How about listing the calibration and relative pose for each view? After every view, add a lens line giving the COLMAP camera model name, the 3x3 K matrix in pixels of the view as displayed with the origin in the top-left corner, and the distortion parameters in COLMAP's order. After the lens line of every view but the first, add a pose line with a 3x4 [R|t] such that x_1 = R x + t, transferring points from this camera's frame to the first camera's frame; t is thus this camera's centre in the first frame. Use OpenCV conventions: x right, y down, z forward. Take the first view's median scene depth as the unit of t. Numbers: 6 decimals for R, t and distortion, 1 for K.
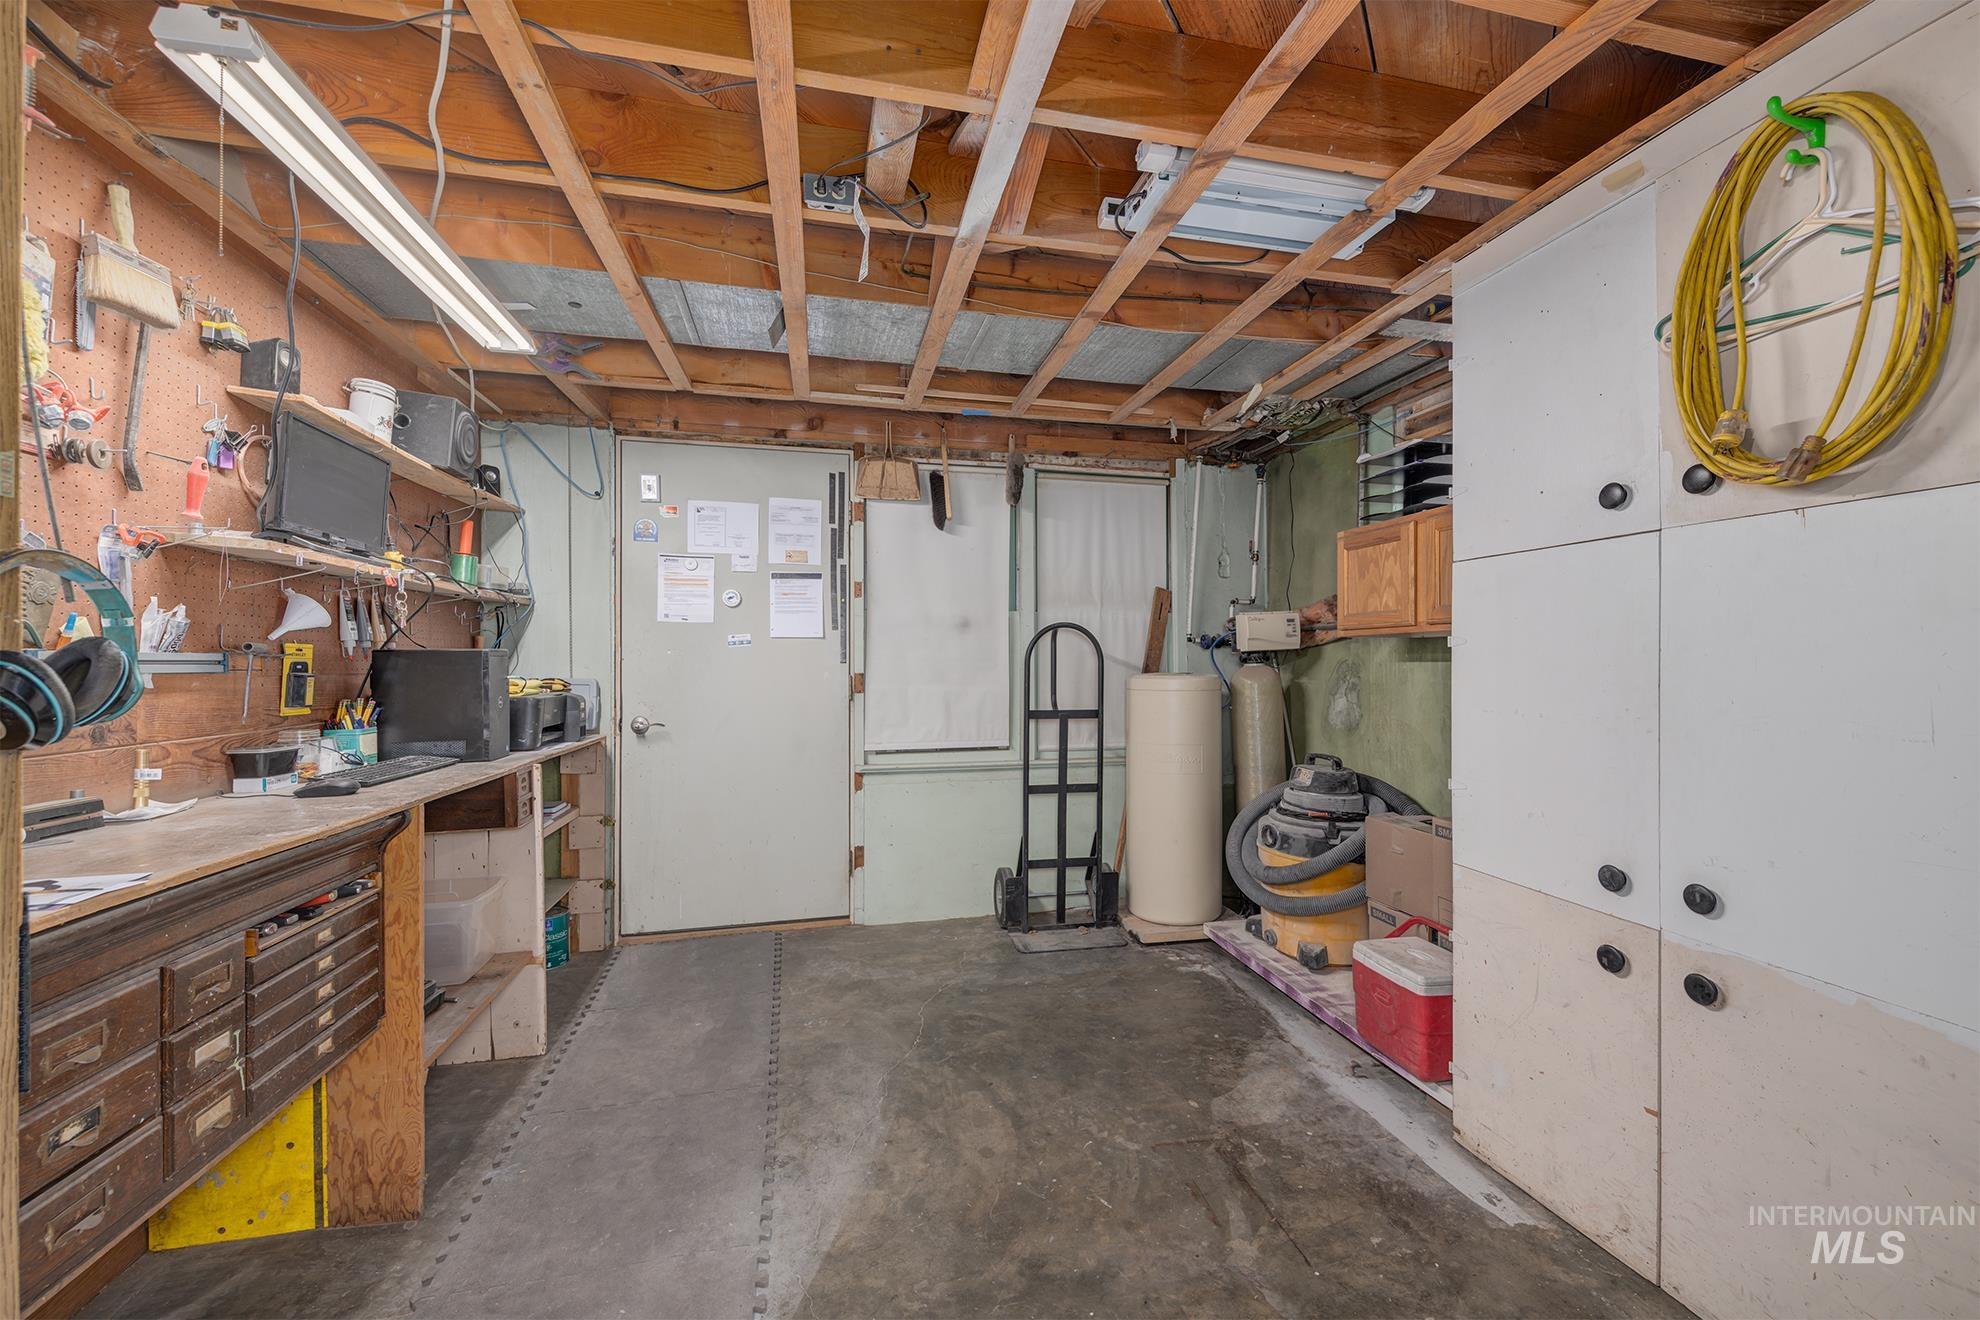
lens RADIAL K [[775.2, 0, 997.8], [0, 775.2, 660.1], [0, 0, 1]] dist [-0.001565, -0.001054]
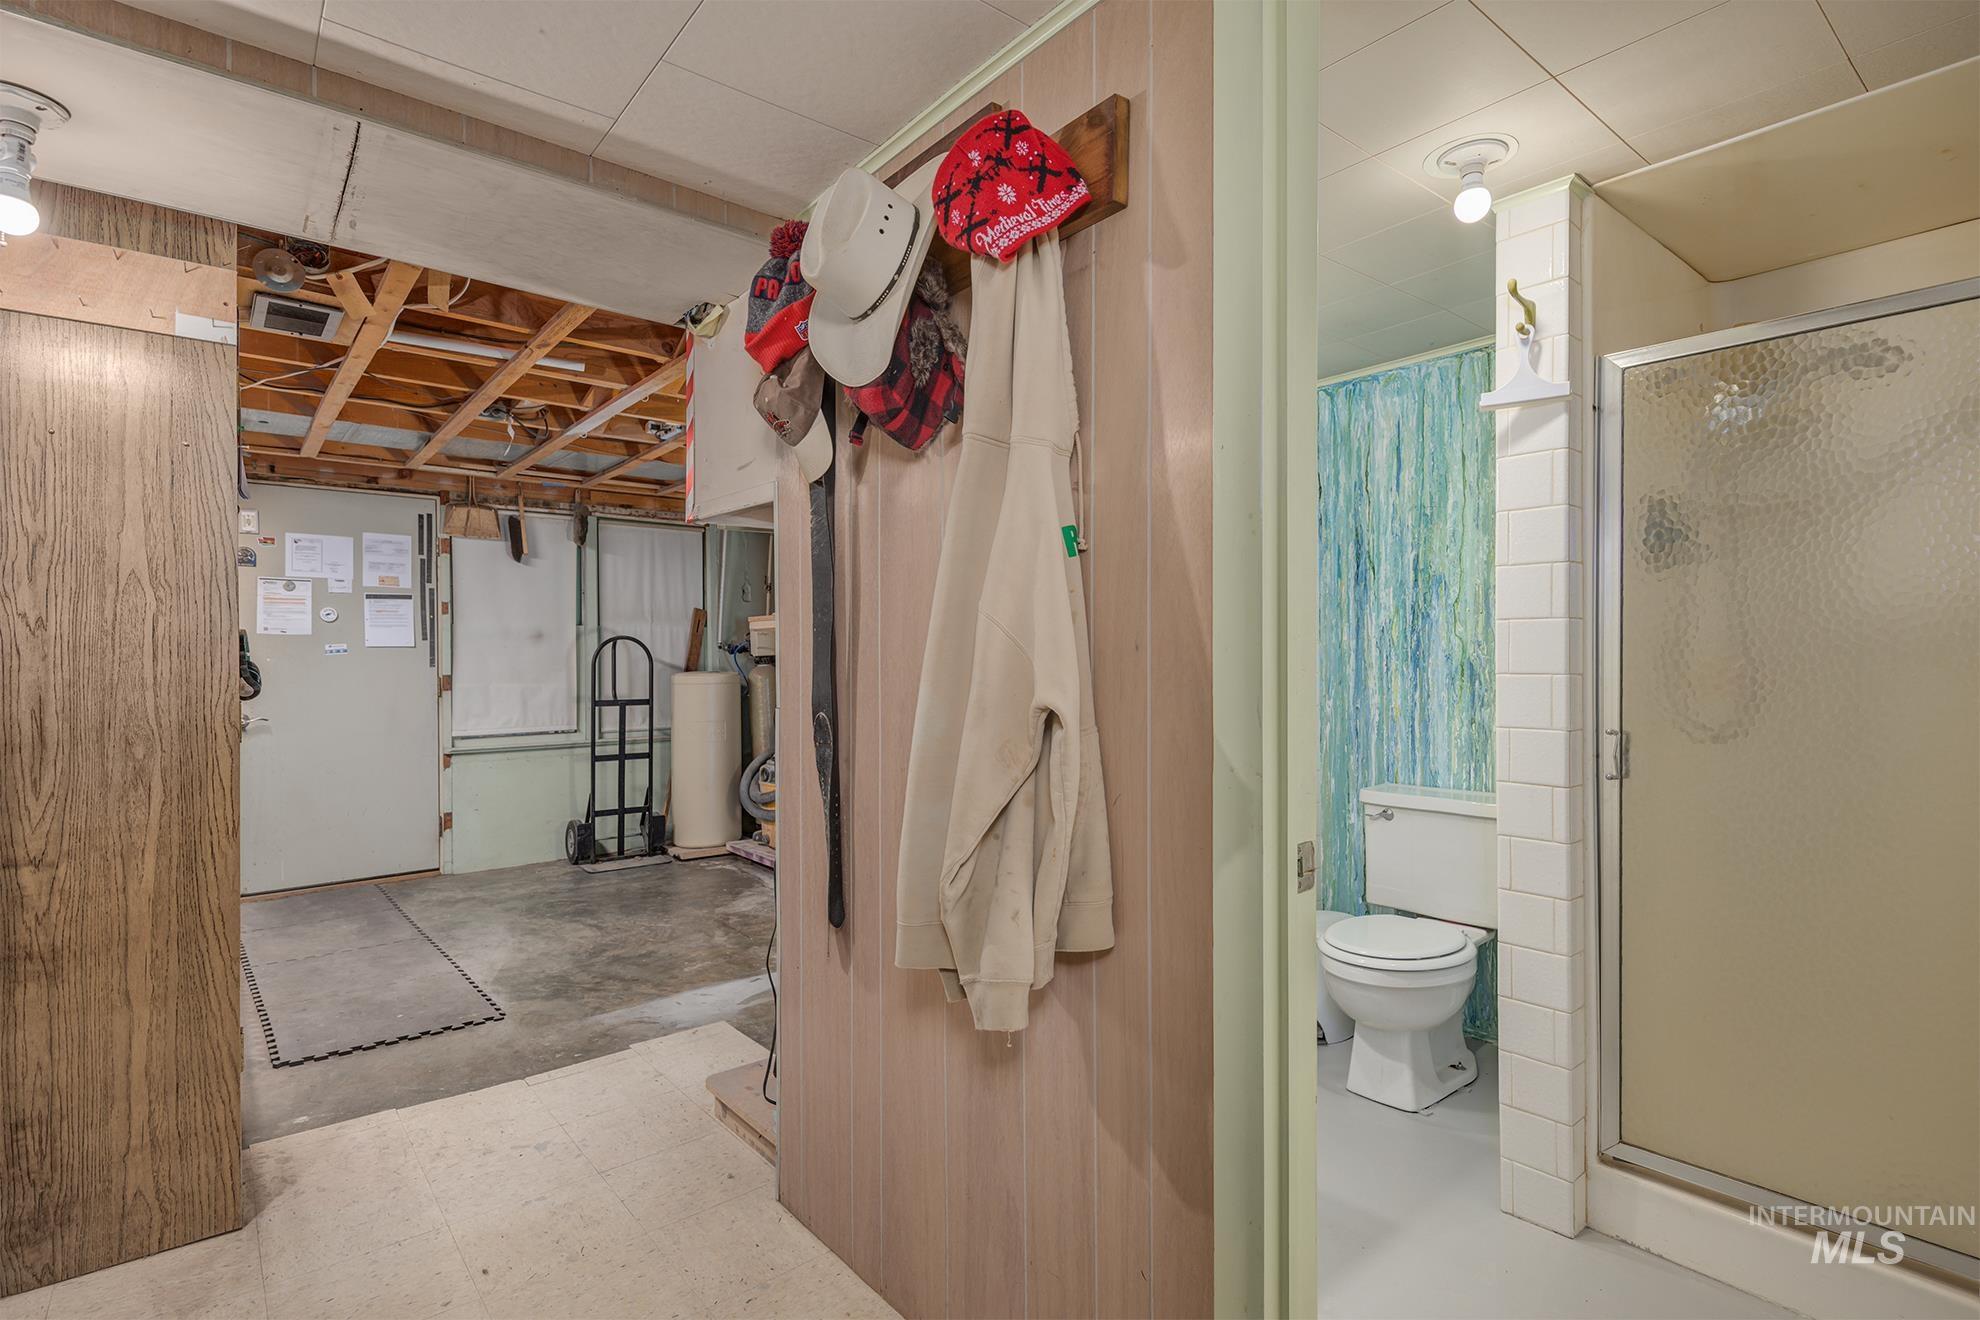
lens RADIAL K [[968.3, 0, 1005.0], [0, 968.3, 655.9], [0, 0, 1]] dist [0.016548, -0.000705]
pose [[0.889619, -0.005340, 0.456672, -0.094979], [0.006976, 0.999974, -0.001896, -0.004637], [-0.456650, 0.004872, 0.889633, -0.819536]]
